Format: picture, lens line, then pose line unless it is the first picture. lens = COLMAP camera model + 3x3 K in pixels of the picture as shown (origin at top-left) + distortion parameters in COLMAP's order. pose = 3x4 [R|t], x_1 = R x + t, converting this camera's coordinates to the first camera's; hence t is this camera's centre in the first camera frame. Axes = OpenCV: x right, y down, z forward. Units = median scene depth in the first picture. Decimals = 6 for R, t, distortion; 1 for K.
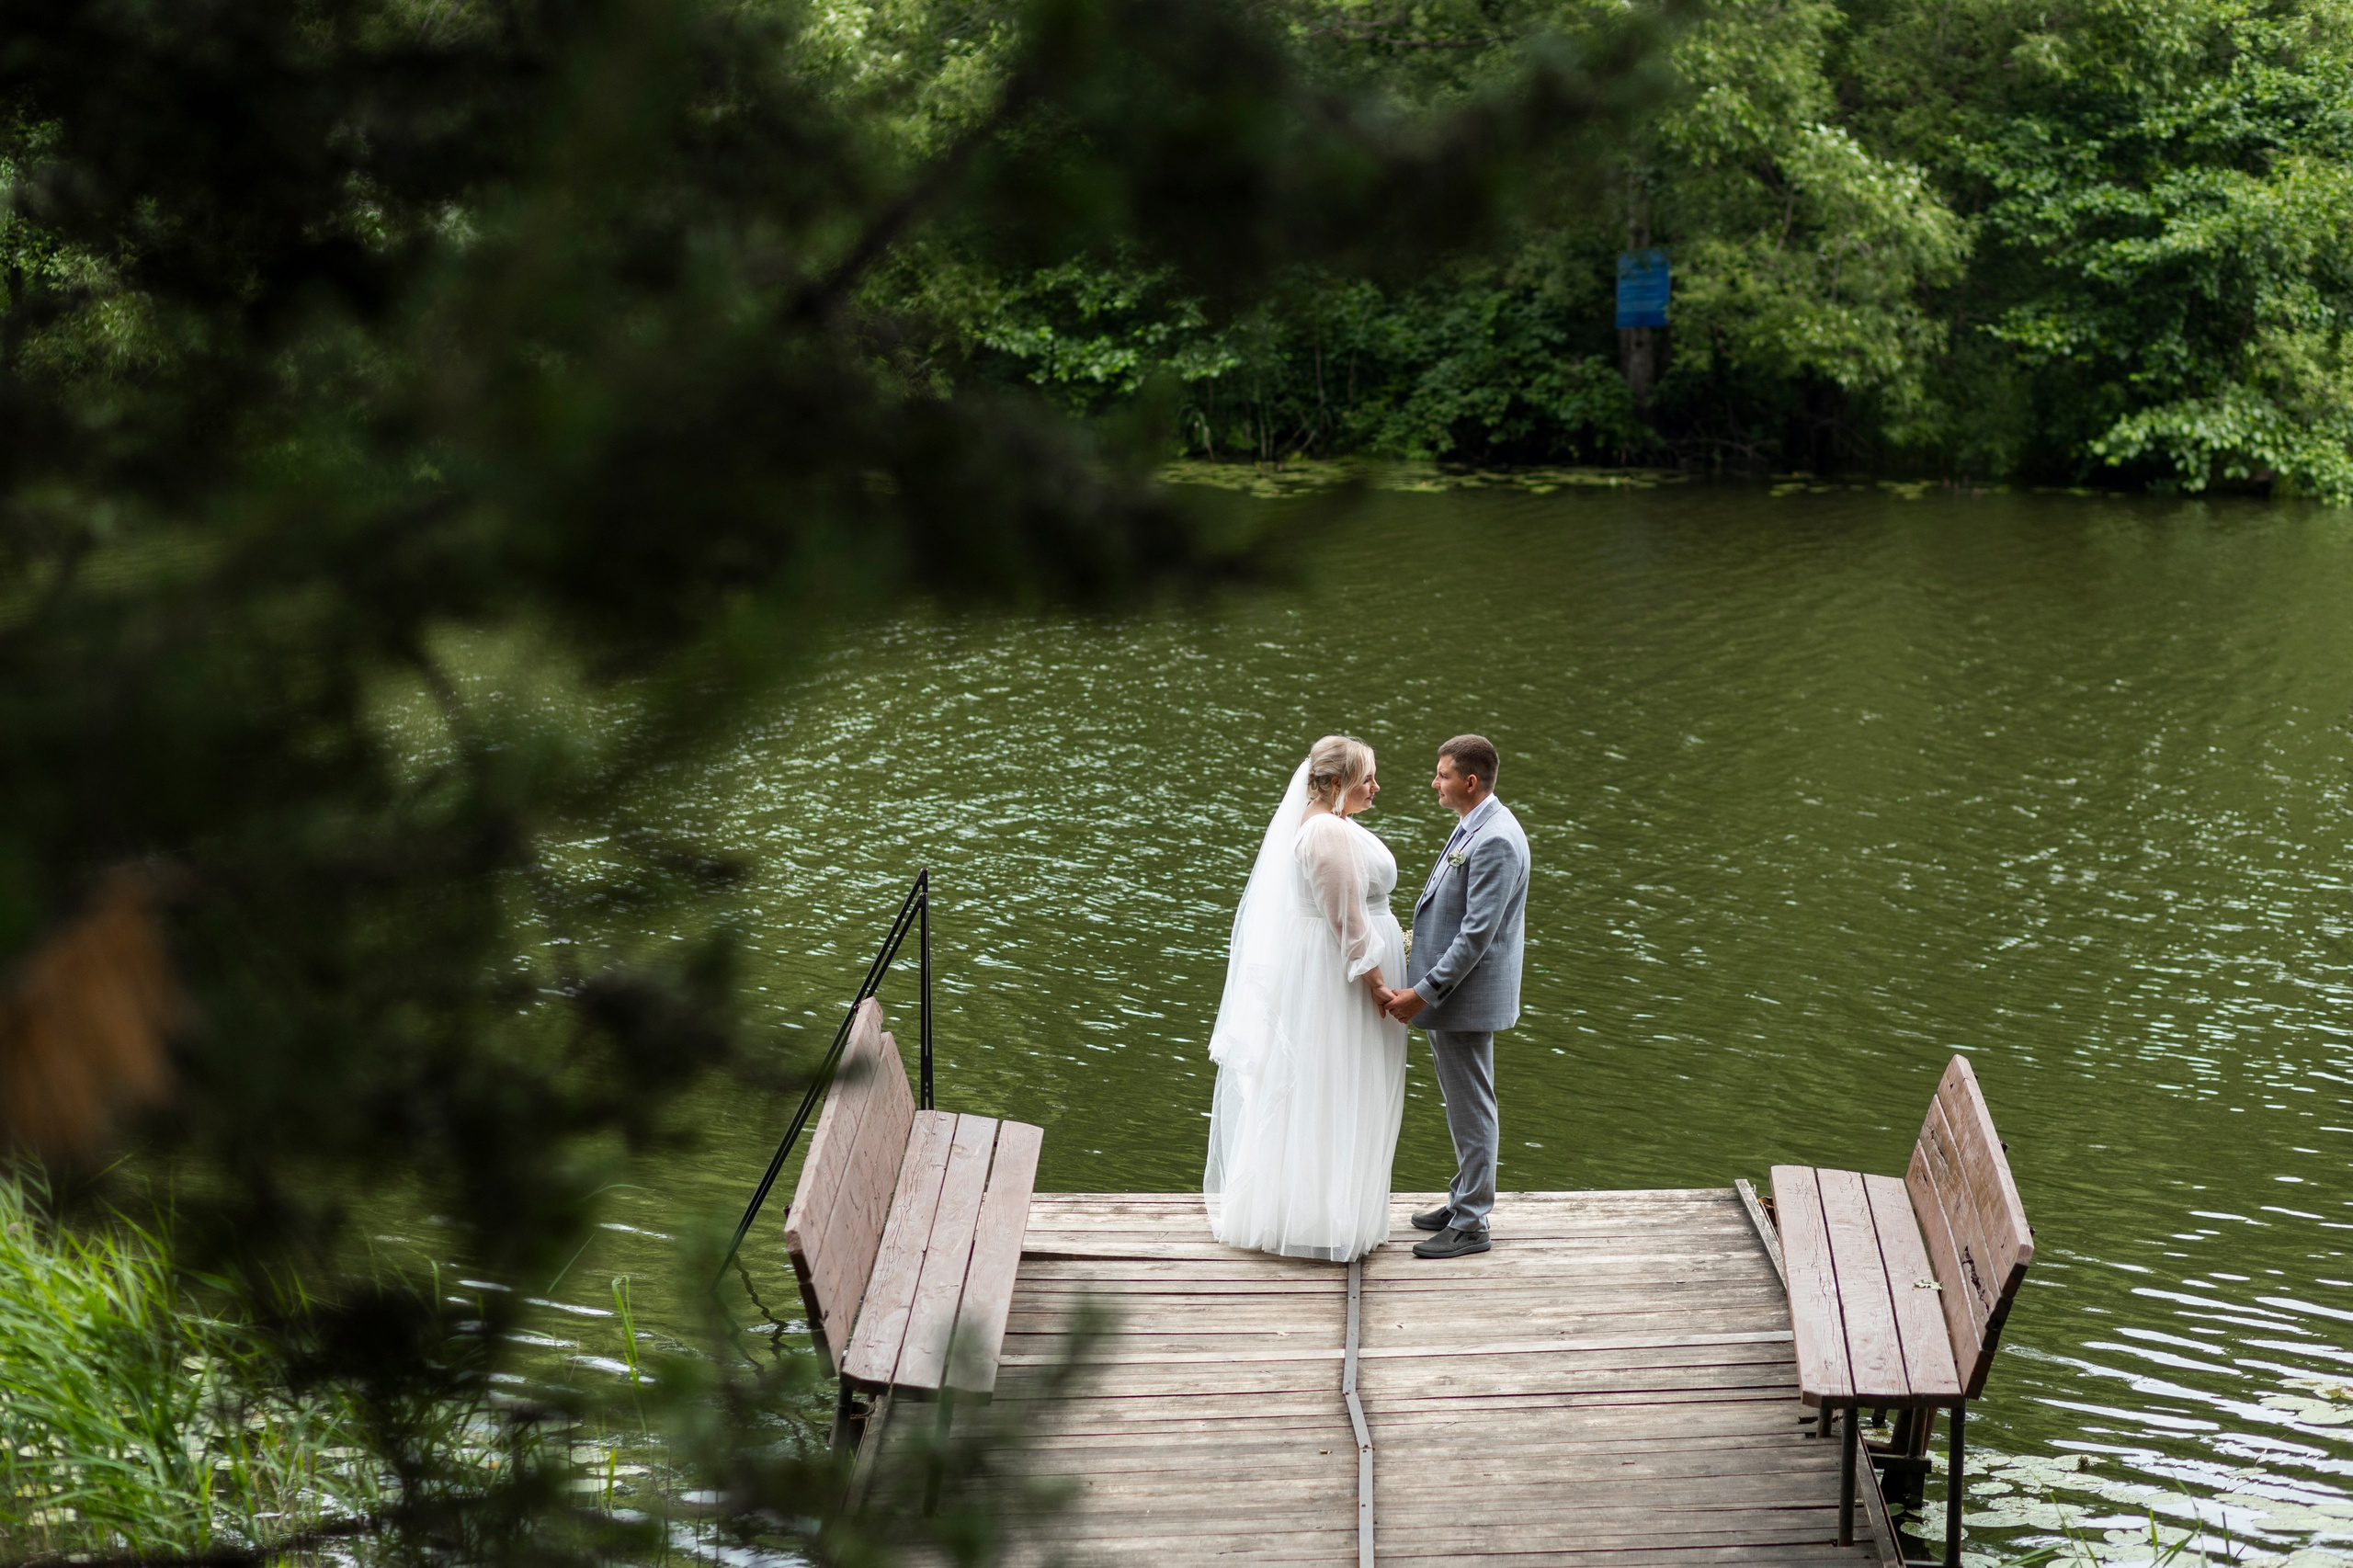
lens RADIAL K [[5648.7, 0, 1173.3], [0, 5648.7, 782.3], [0, 0, 1]] dist [-0.021909, 0.000000]
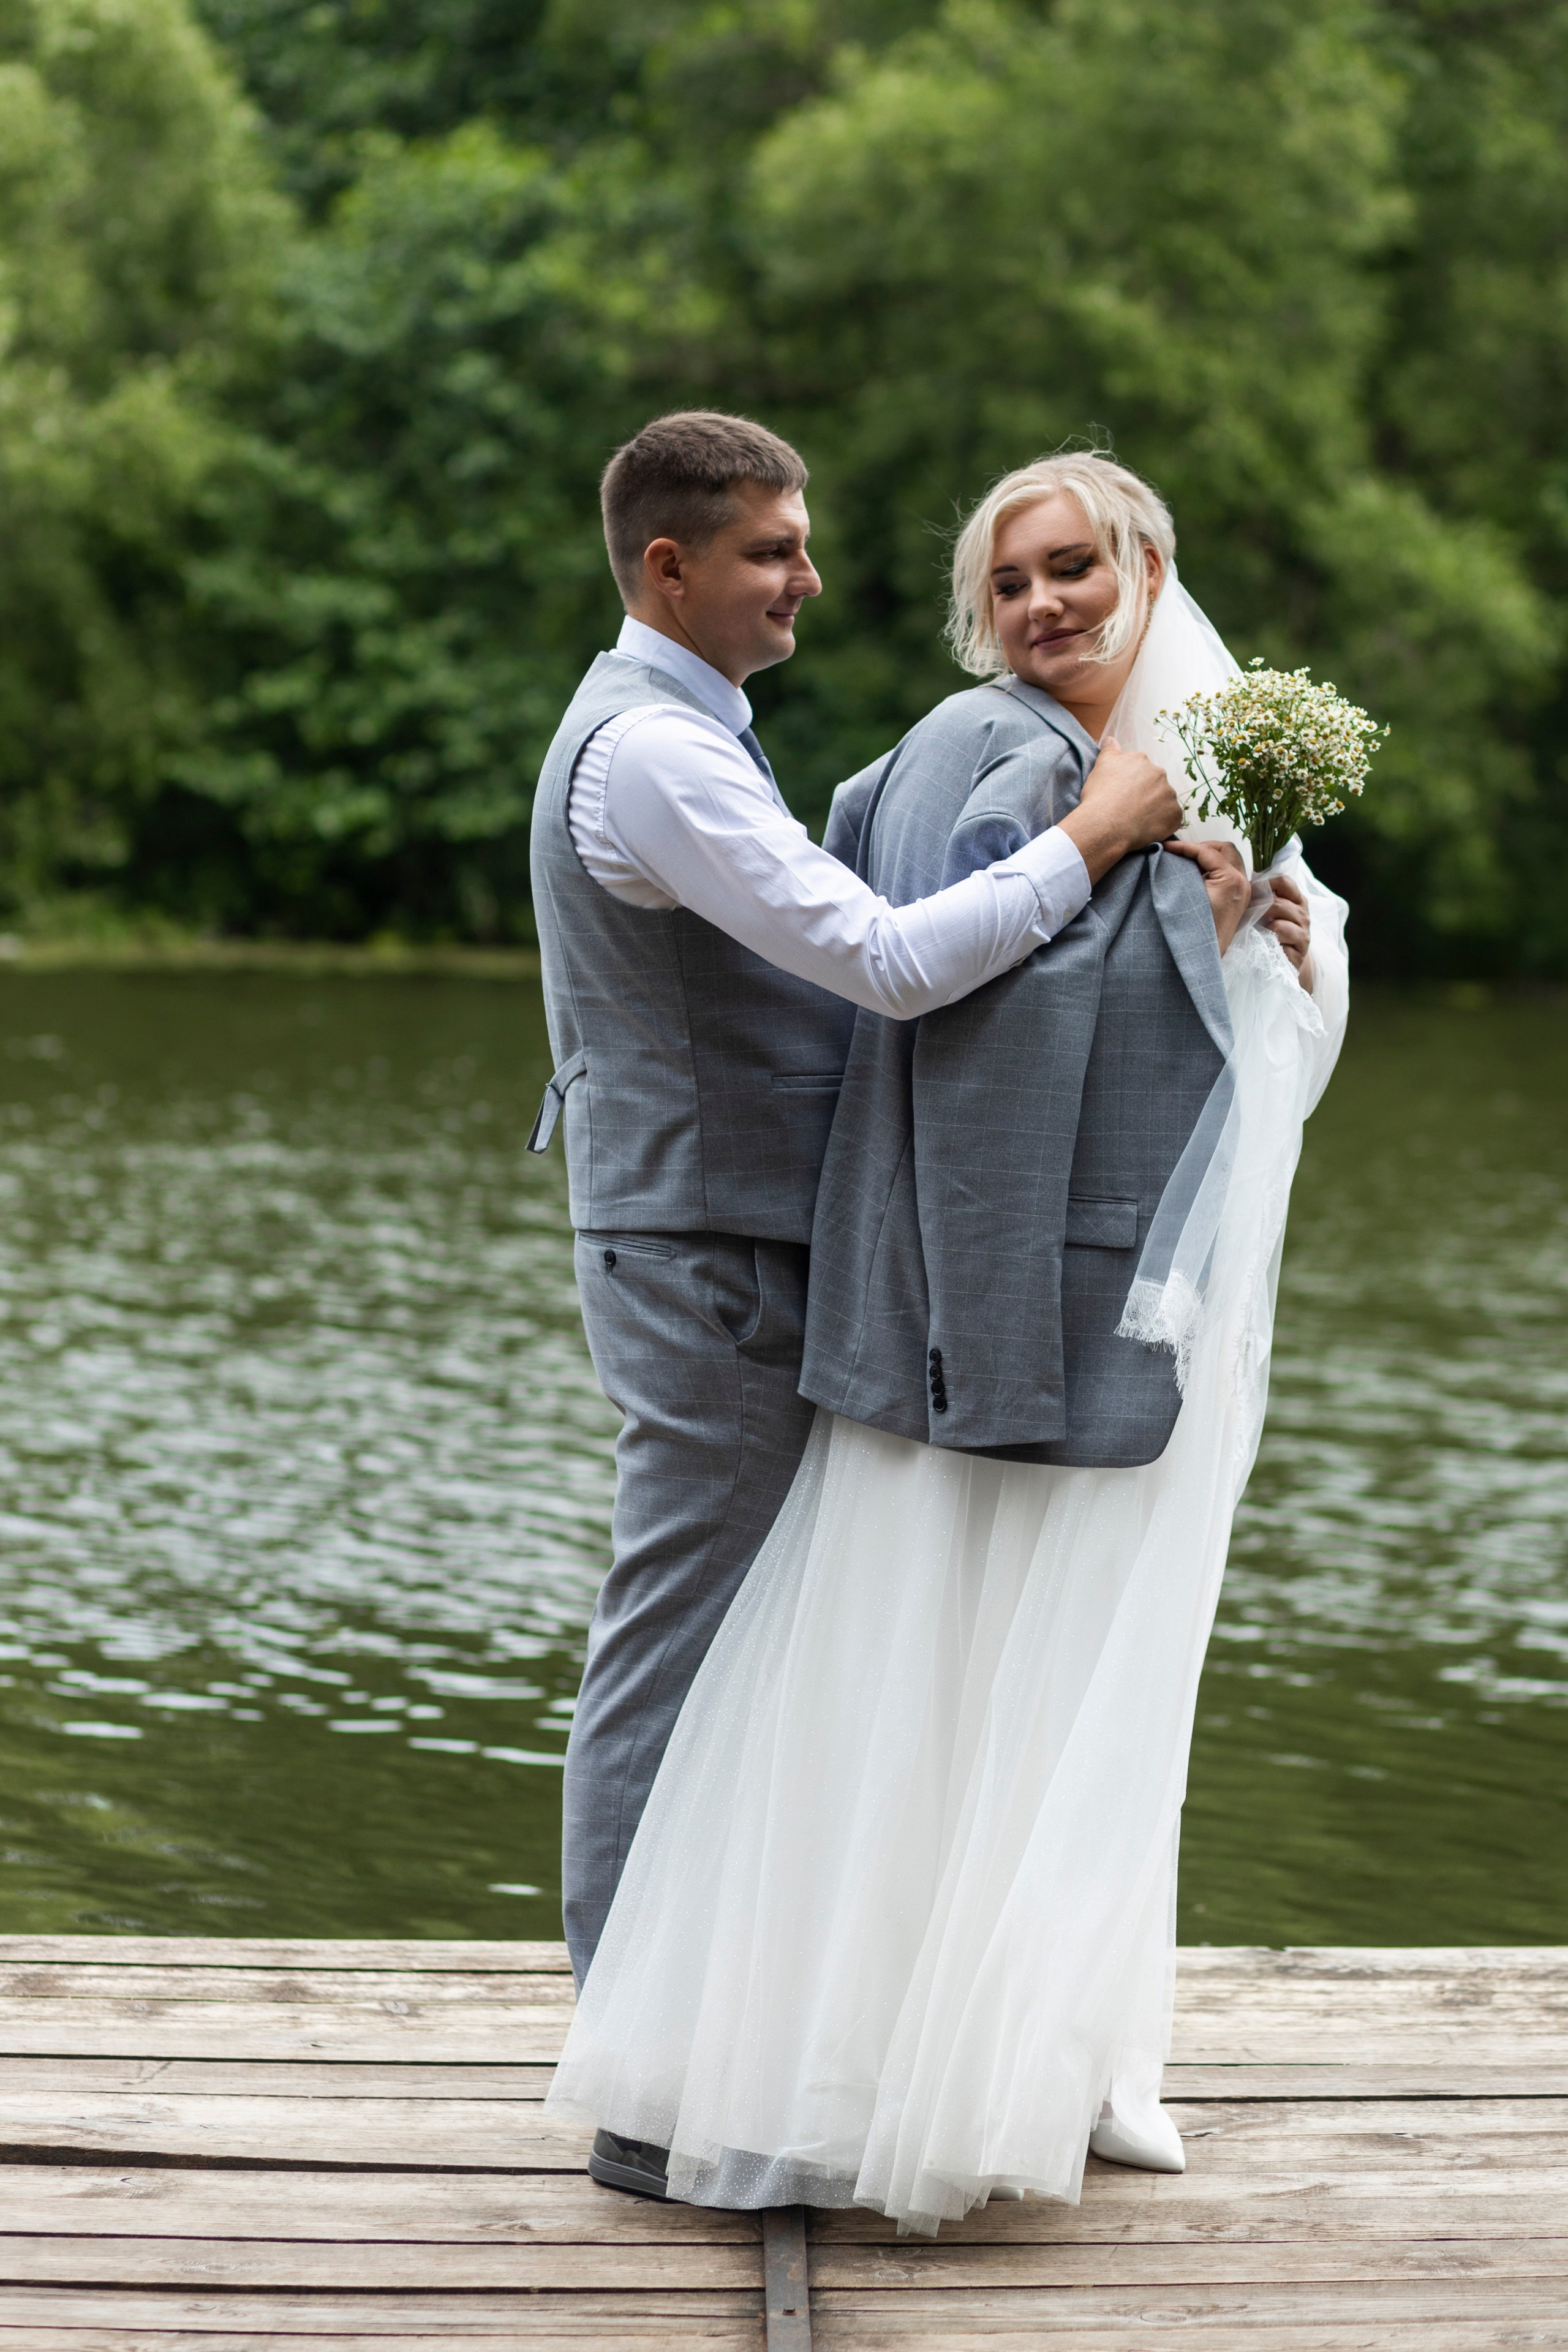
lens RADIAL K [[5646.4, 0, 791.5], [0, 5646.4, 1177.6], [0, 0, 1]] dist [-0.021909, 0.000000]
pose [[0.998221, 0.021480, 0.055618, 0.006447], [-0.017475, 0.997286, -0.071514, 0.023377], [-0.057003, 0.070415, 0.995888, 0.303216]]
